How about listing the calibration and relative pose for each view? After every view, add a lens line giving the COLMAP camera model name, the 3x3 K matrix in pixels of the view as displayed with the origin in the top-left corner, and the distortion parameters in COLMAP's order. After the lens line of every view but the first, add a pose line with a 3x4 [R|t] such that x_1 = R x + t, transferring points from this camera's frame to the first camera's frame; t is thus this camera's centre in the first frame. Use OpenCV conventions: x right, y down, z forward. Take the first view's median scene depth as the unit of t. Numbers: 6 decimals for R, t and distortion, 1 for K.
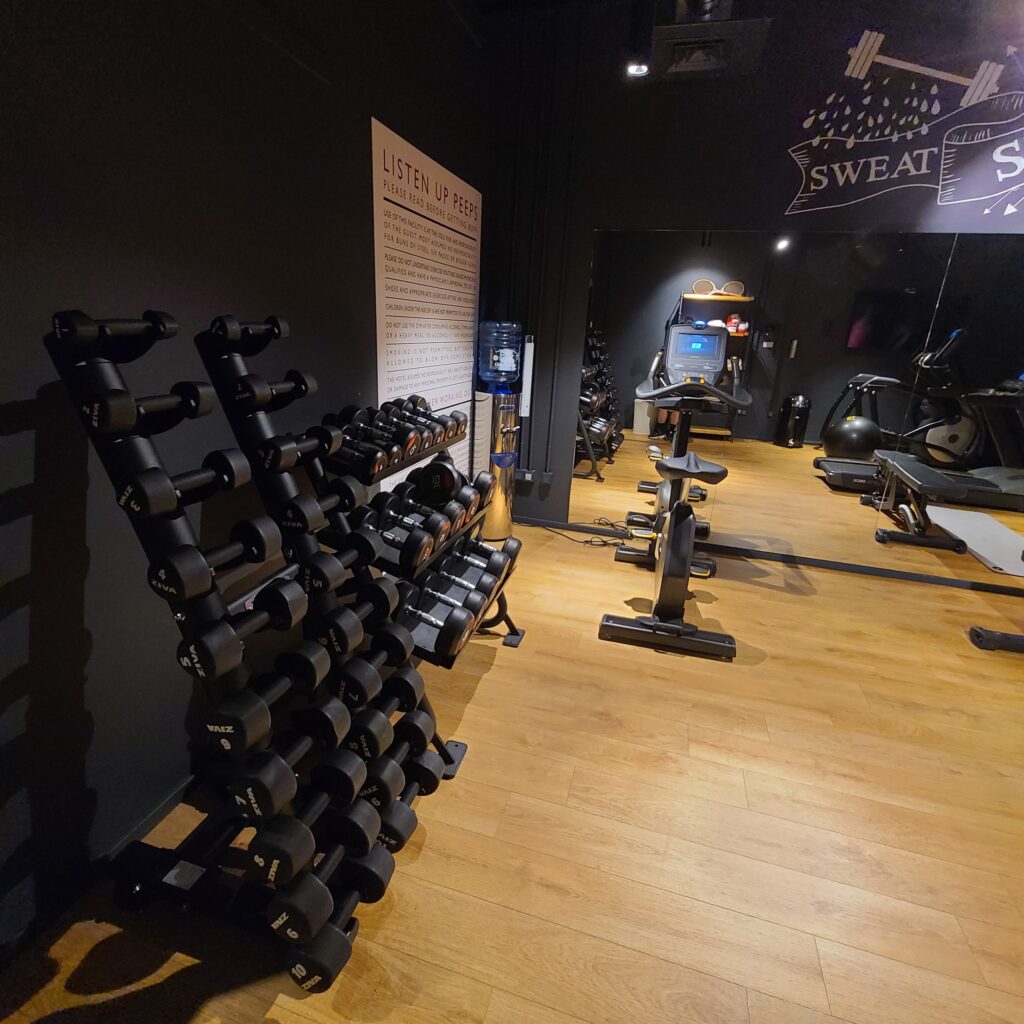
lens RADIAL K [[554.2, 0, 512.7], [0, 554.2, 515.2], [0, 0, 1]] dist [-0.002450, -0.000943]
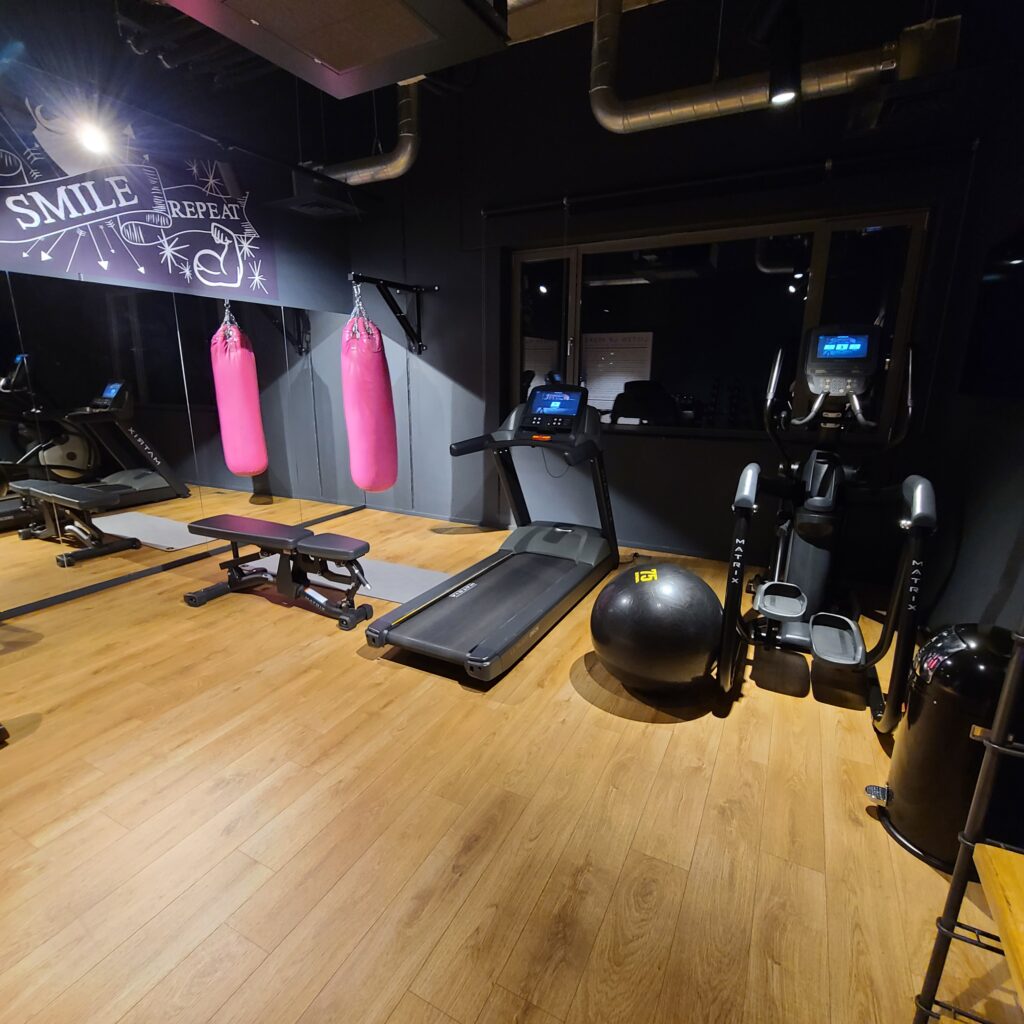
lens RADIAL K [[554.2, 0, 510.9], [0, 554.2, 514.5], [0, 0, 1]] dist [-0.002450, -0.000943]
pose [[0.176220, -0.290465, 0.940519, -0.130650], [0.315921, 0.921615, 0.225434, -0.011662], [-0.932277, 0.257404, 0.254171, -0.042307]]
